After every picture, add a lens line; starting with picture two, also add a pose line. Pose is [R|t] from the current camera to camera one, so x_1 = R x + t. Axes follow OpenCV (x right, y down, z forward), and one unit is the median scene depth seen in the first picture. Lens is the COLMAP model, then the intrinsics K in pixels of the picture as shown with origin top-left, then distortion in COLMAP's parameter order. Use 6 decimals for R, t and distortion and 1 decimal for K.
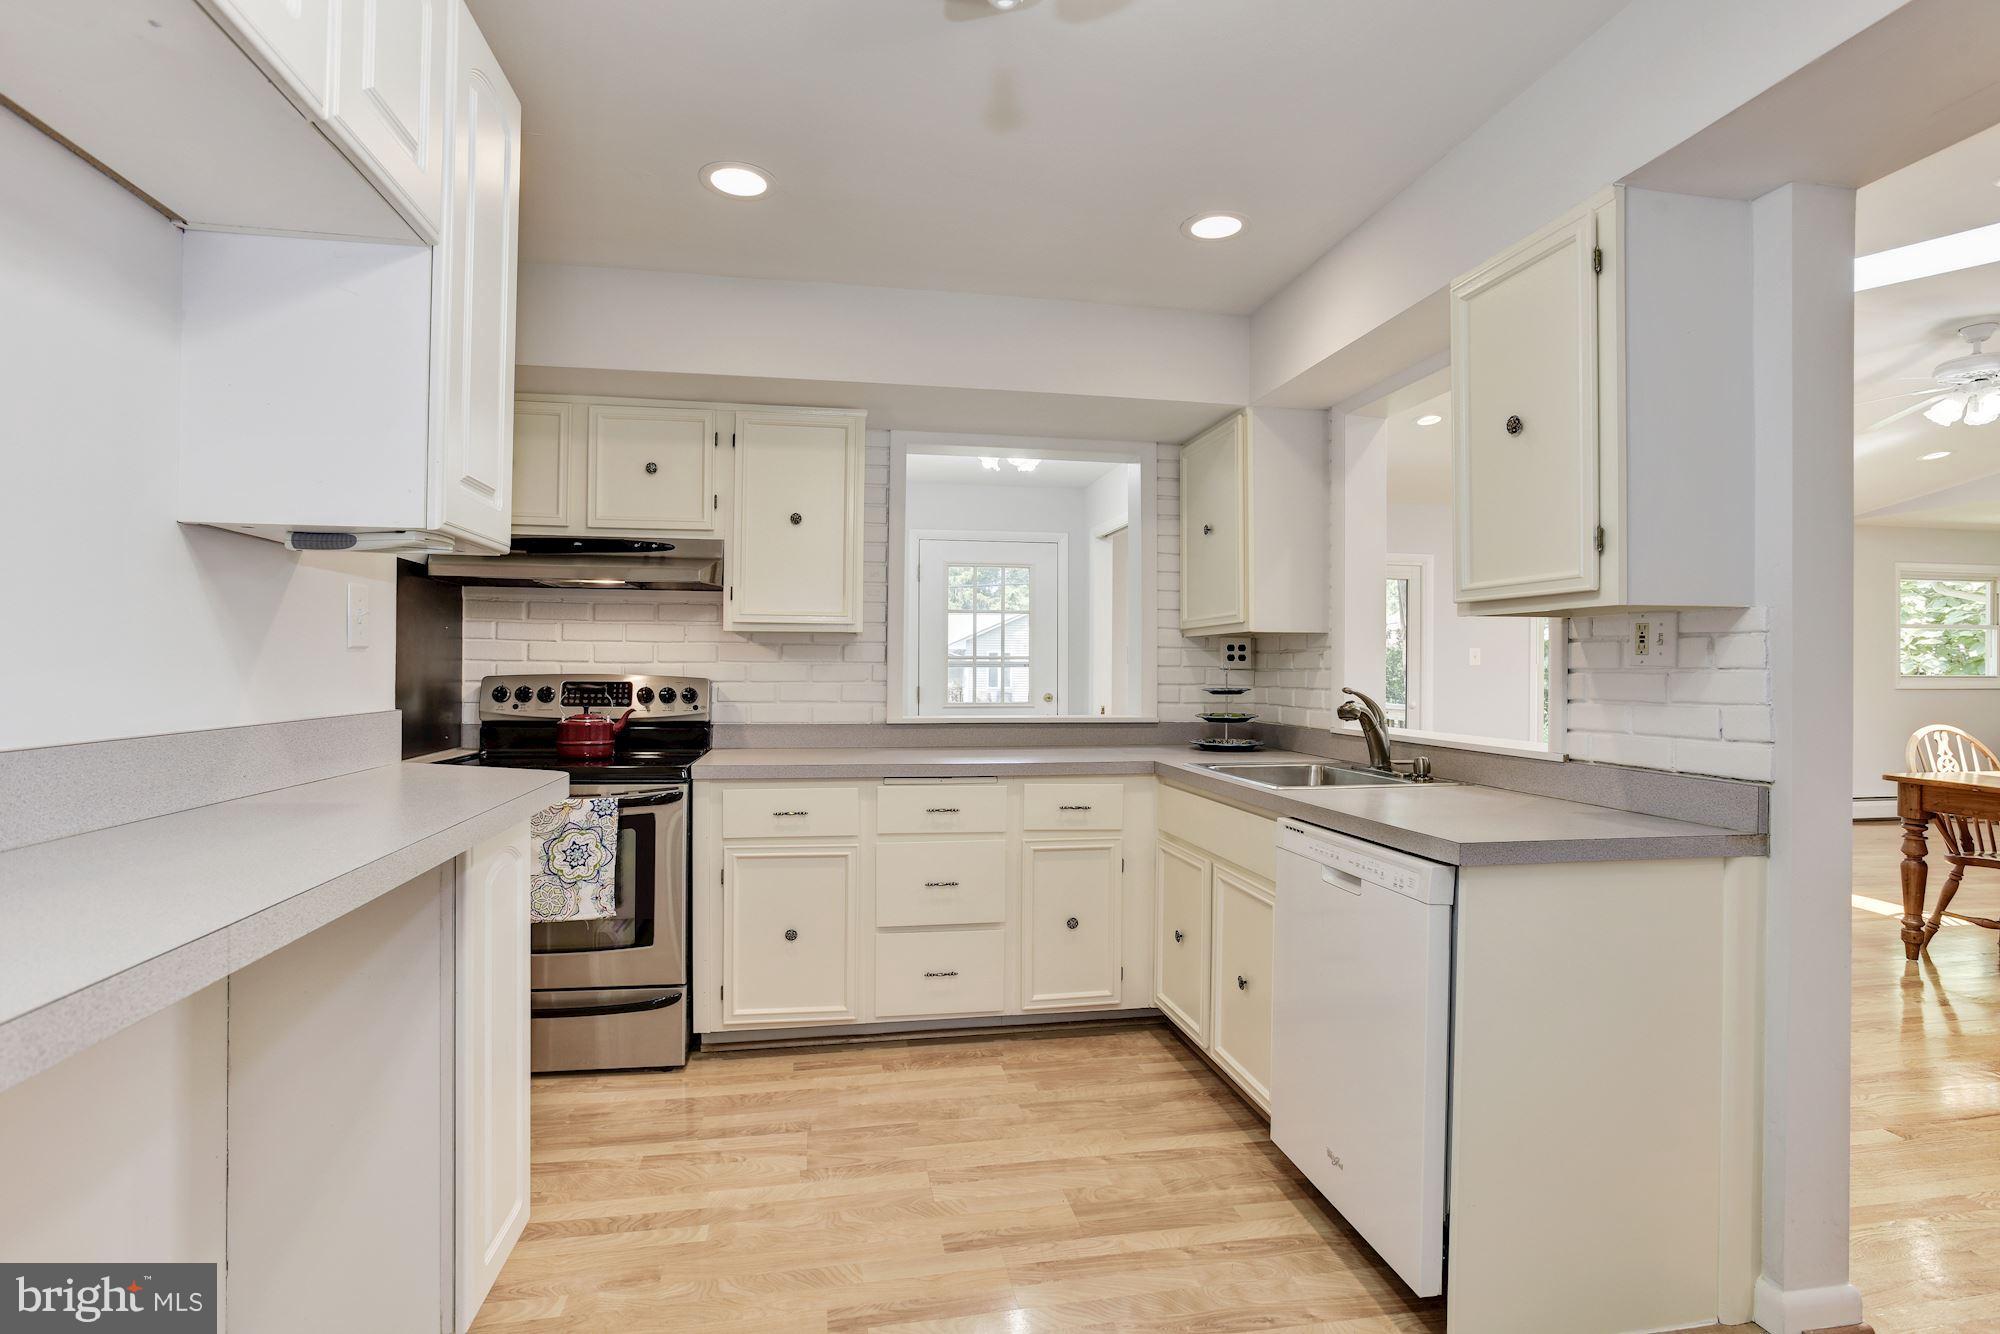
lens RADIAL K [[972.4, 0, 1009.8], [0, 972.4, 651.9], [0, 0, 1]] dist [-0.065694, 0.030650]
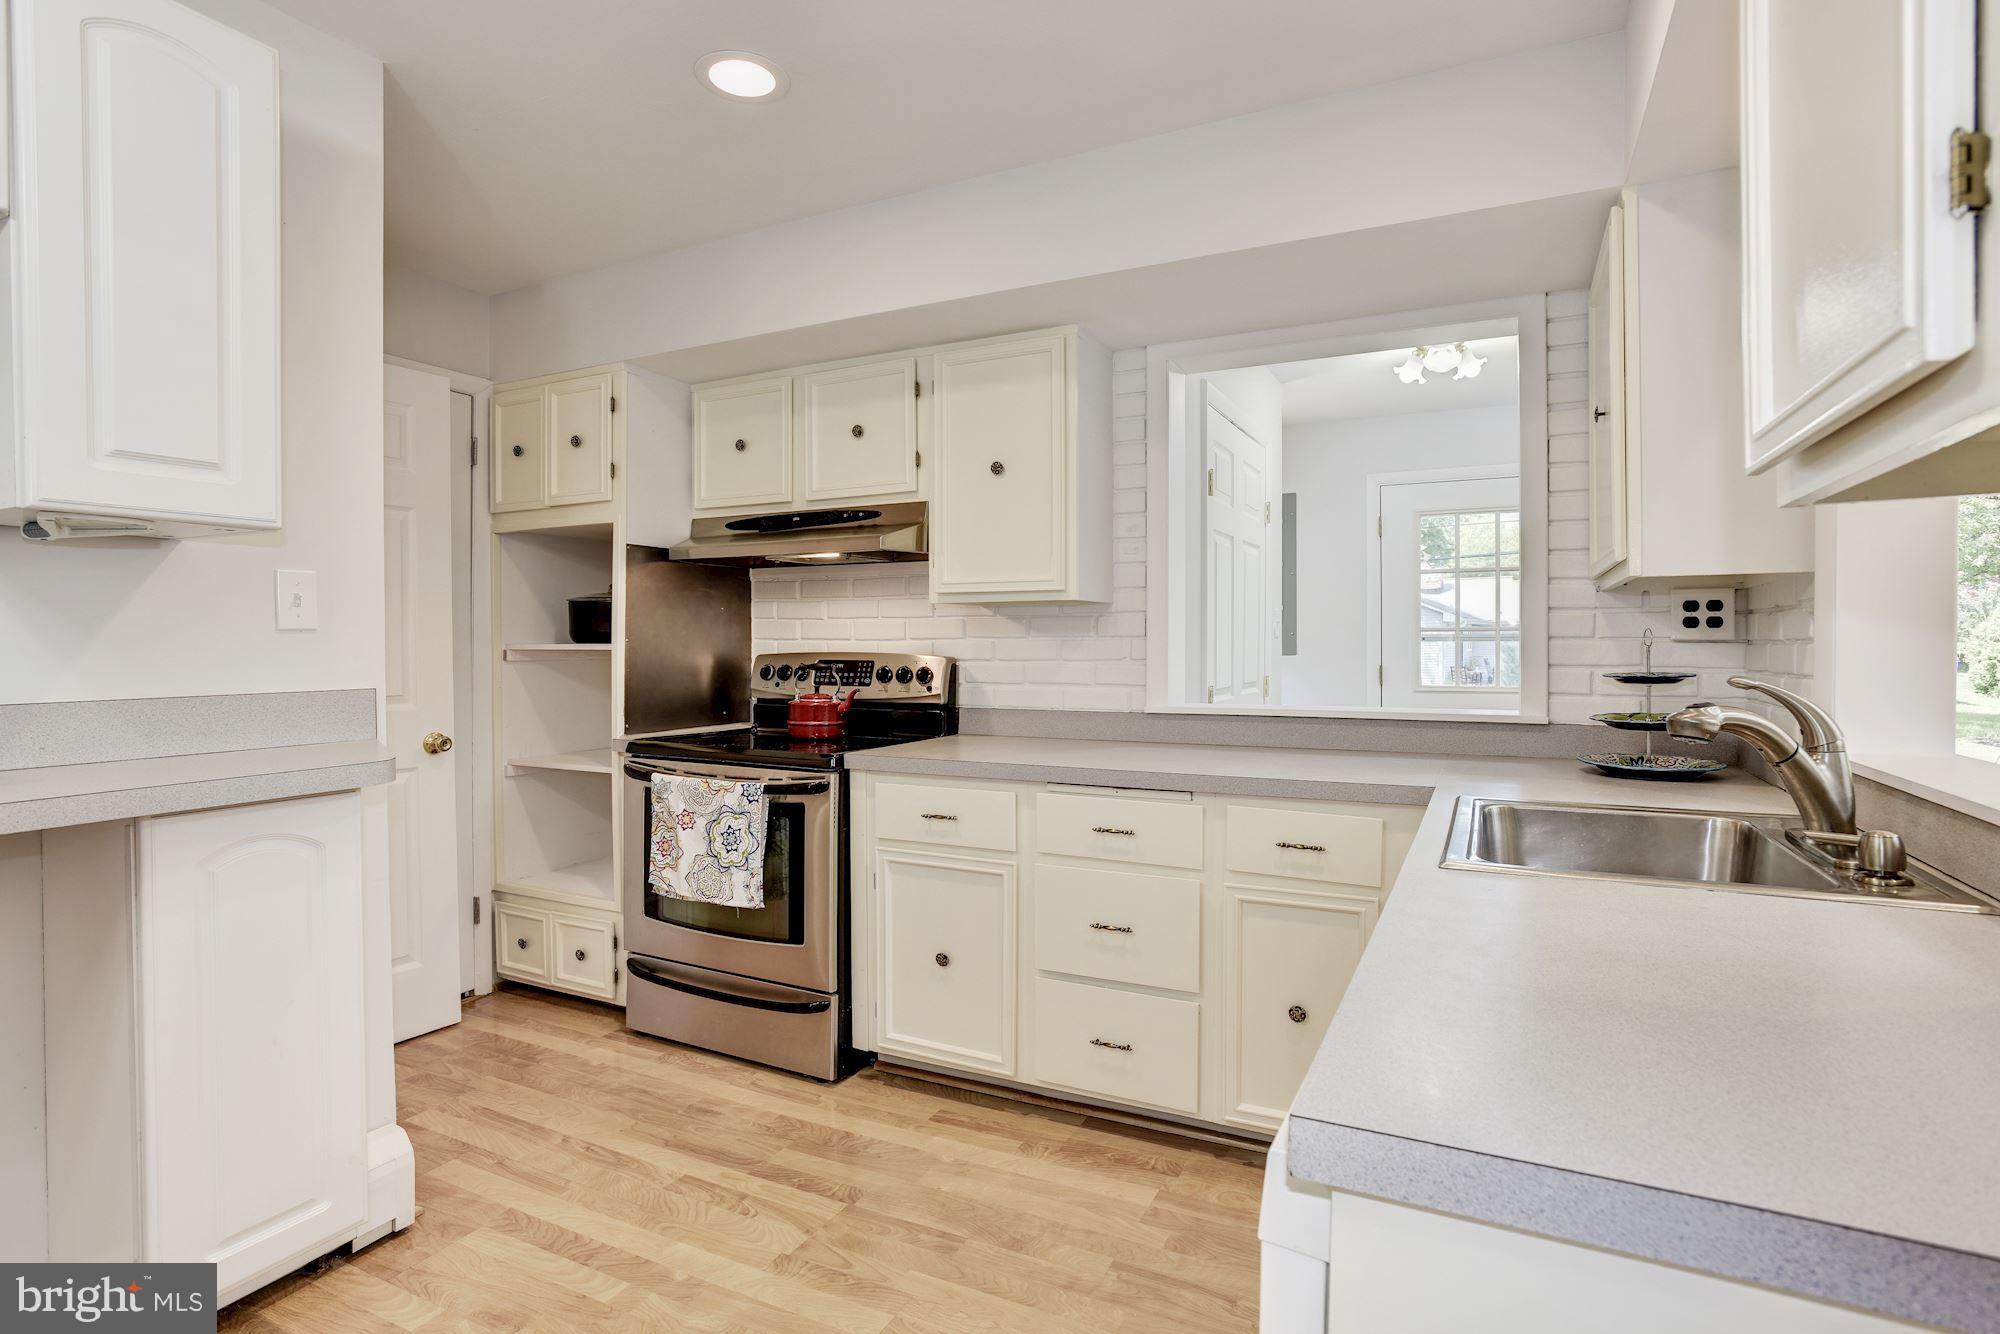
lens RADIAL K [[972.4, 0, 1009.8], [0, 972.4, 651.9], [0, 0, 1]] dist [-0.065694, 0.030650]
pose [[0.796992, -0.002676, -0.603984, 0.323509], [0.017121, 0.999688, 0.018162, 0.008503], [0.603748, -0.024815, 0.796789, 0.354161]]
